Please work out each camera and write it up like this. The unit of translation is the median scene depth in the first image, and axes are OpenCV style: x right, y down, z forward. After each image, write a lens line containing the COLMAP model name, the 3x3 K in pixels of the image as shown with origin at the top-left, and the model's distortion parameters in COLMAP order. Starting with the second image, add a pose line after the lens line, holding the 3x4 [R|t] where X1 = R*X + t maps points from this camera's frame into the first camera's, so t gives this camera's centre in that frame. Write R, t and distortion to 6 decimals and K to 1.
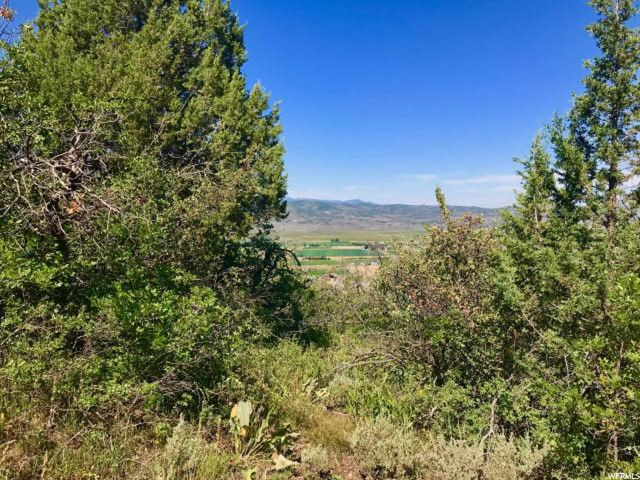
lens RADIAL K [[537.9, 0, 317.9], [0, 537.9, 229.5], [0, 0, 1]] dist [0.042389, -0.027911]
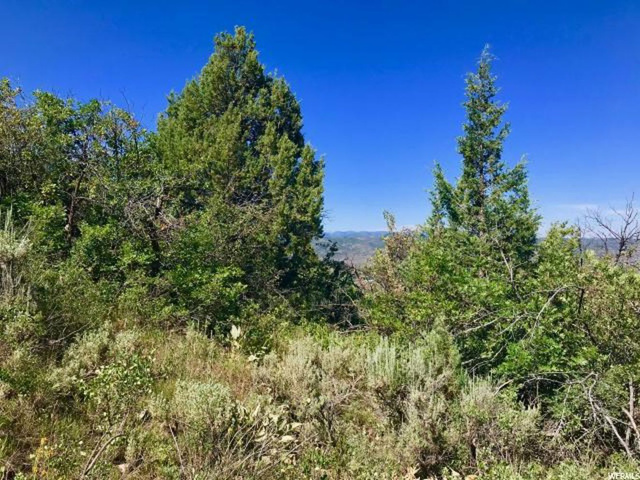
lens RADIAL K [[537.9, 0, 319.6], [0, 537.9, 234.6], [0, 0, 1]] dist [0.042389, -0.027911]
pose [[0.966615, -0.018852, -0.255537, 0.298564], [0.004180, 0.998317, -0.057840, 0.053459], [0.256197, 0.054841, 0.965068, -0.356428]]
